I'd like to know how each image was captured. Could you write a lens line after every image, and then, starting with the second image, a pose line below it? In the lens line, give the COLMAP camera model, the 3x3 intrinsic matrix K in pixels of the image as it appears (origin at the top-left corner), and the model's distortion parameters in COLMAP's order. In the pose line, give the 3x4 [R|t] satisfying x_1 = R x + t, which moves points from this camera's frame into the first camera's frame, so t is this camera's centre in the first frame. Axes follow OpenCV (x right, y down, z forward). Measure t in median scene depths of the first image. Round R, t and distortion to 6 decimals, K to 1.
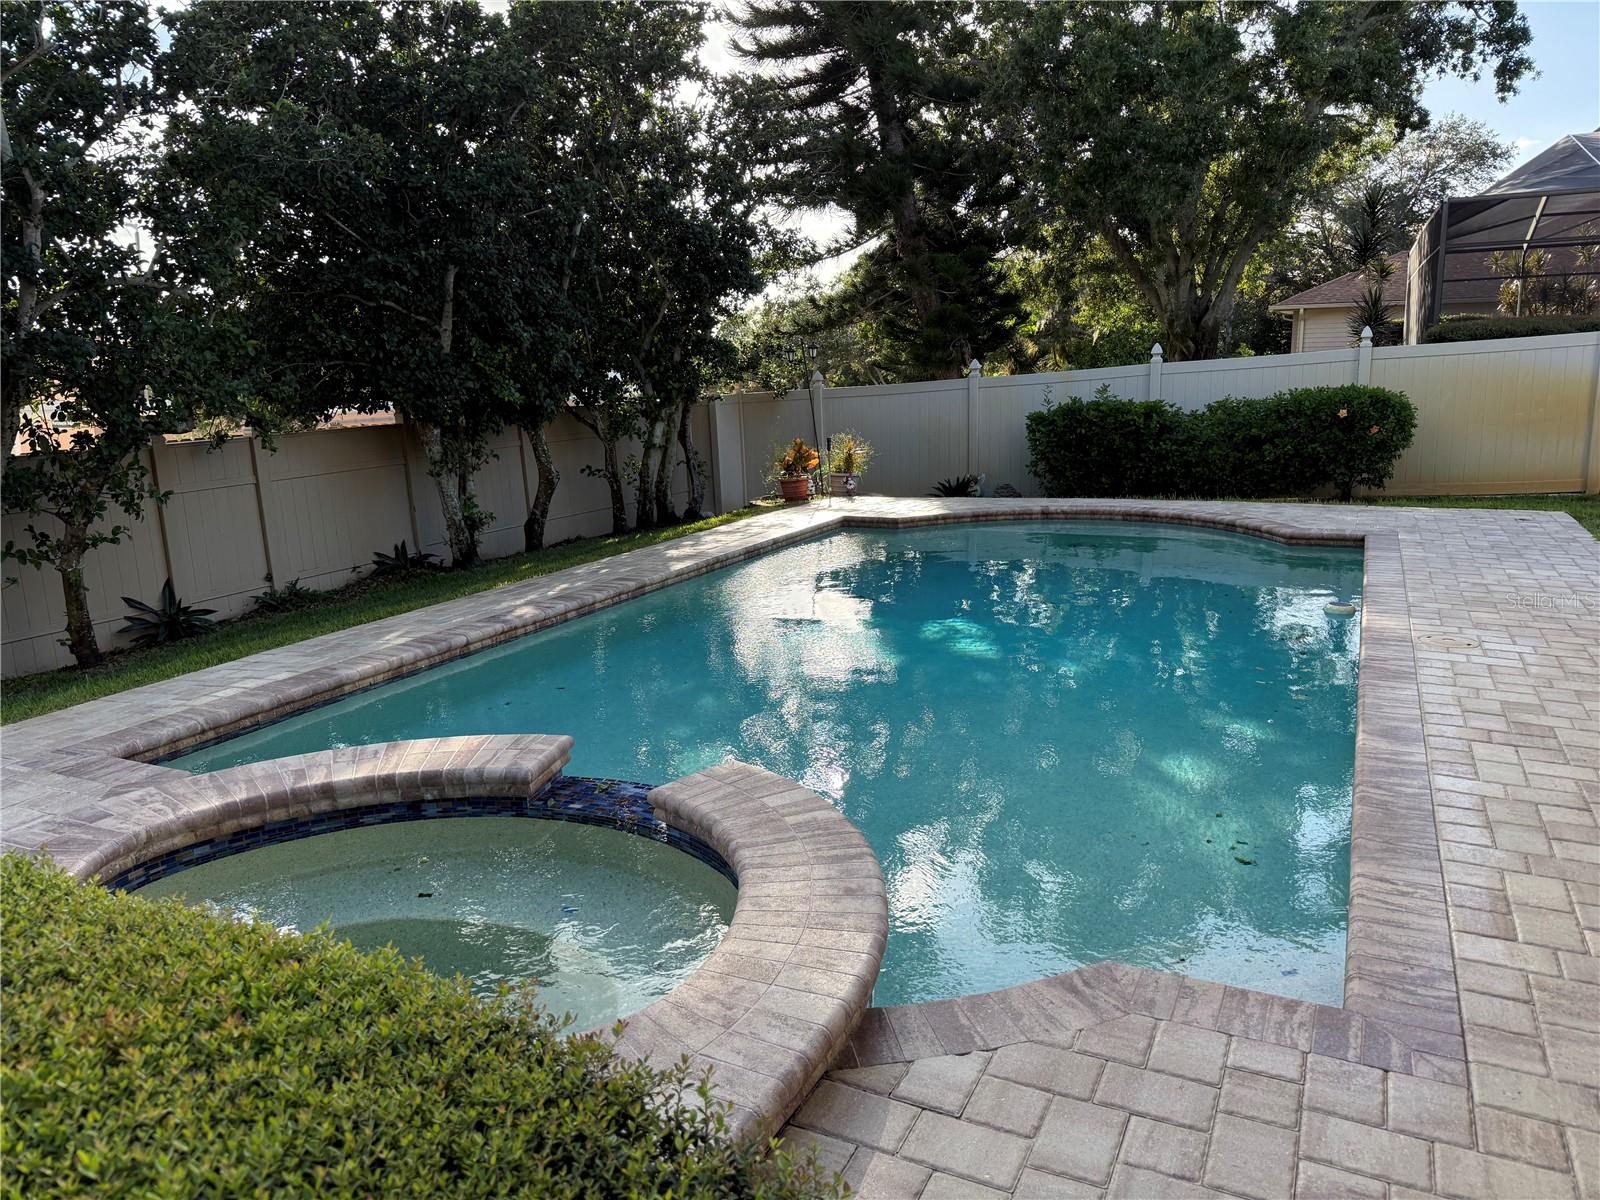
lens RADIAL K [[1107.9, 0, 833.1], [0, 1107.9, 598.2], [0, 0, 1]] dist [0.005088, 0.001503]
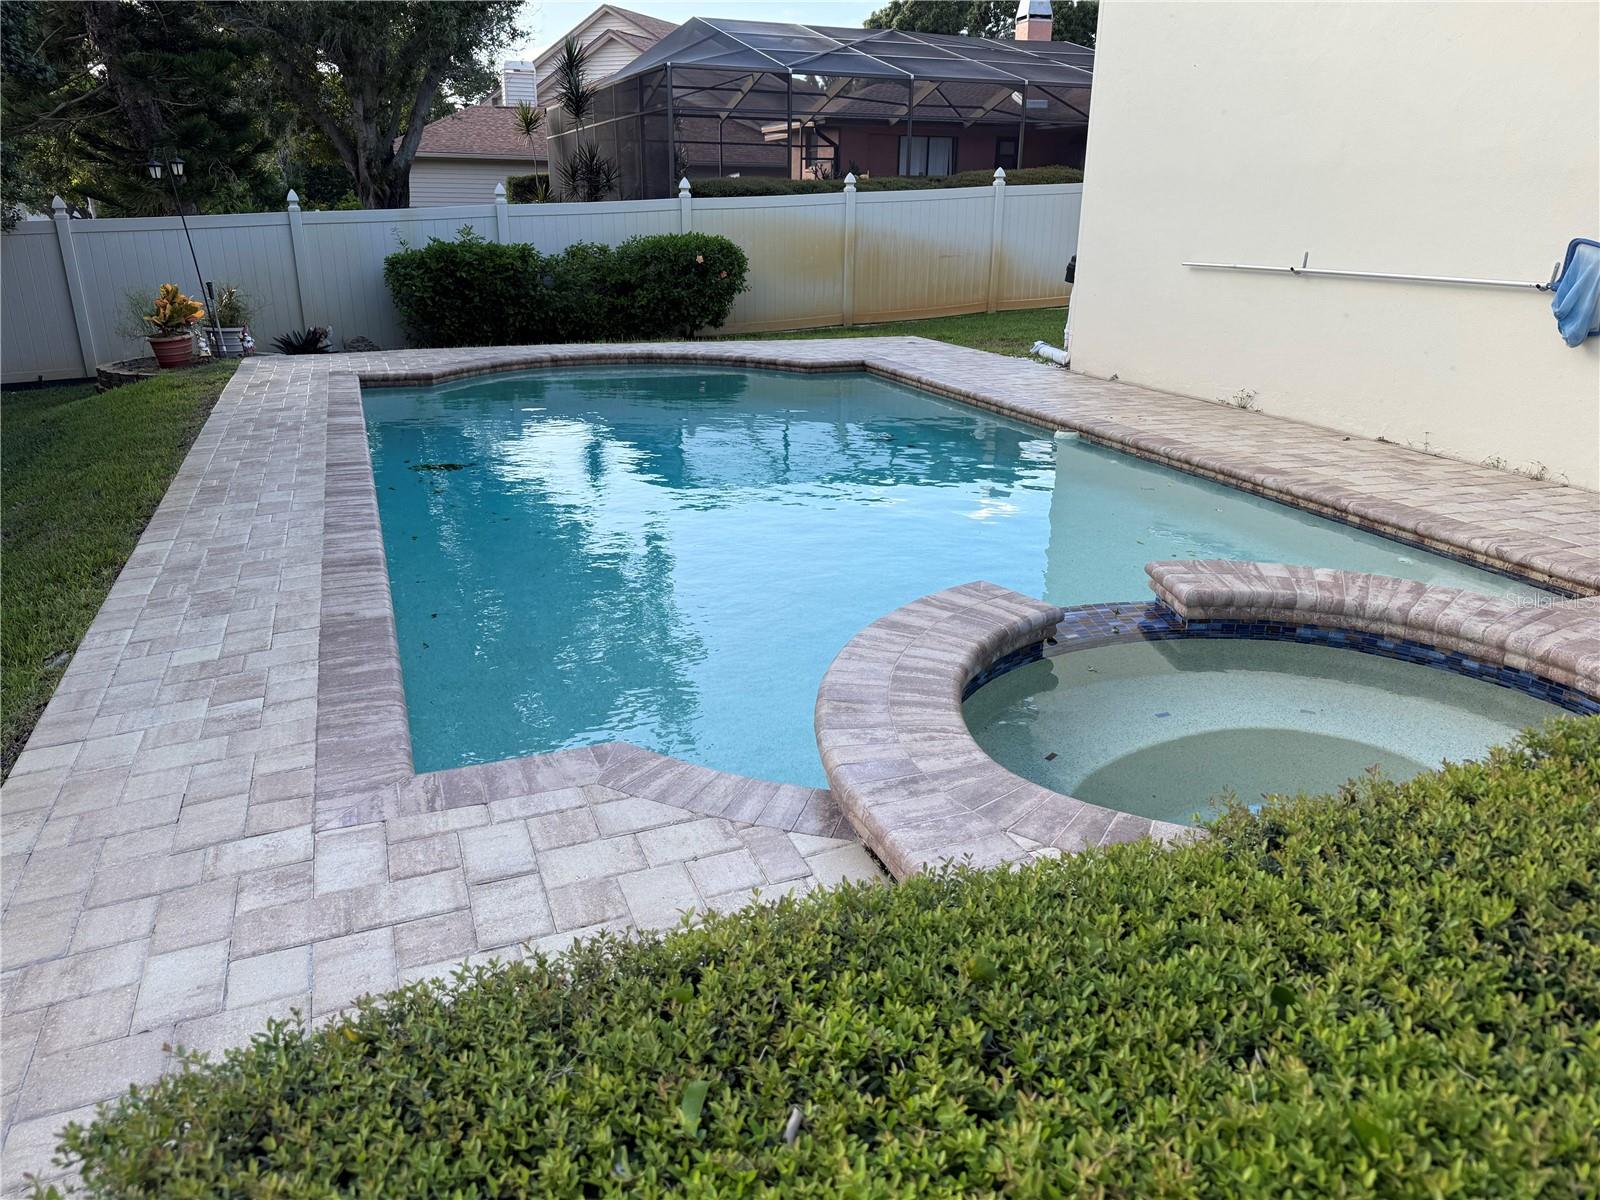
lens RADIAL K [[1107.9, 0, 833.1], [0, 1107.9, 598.2], [0, 0, 1]] dist [0.005088, 0.001503]
pose [[0.669466, -0.206611, 0.713532, -0.364271], [0.123716, 0.978138, 0.167155, -0.007068], [-0.732468, -0.023629, 0.680391, 0.181839]]
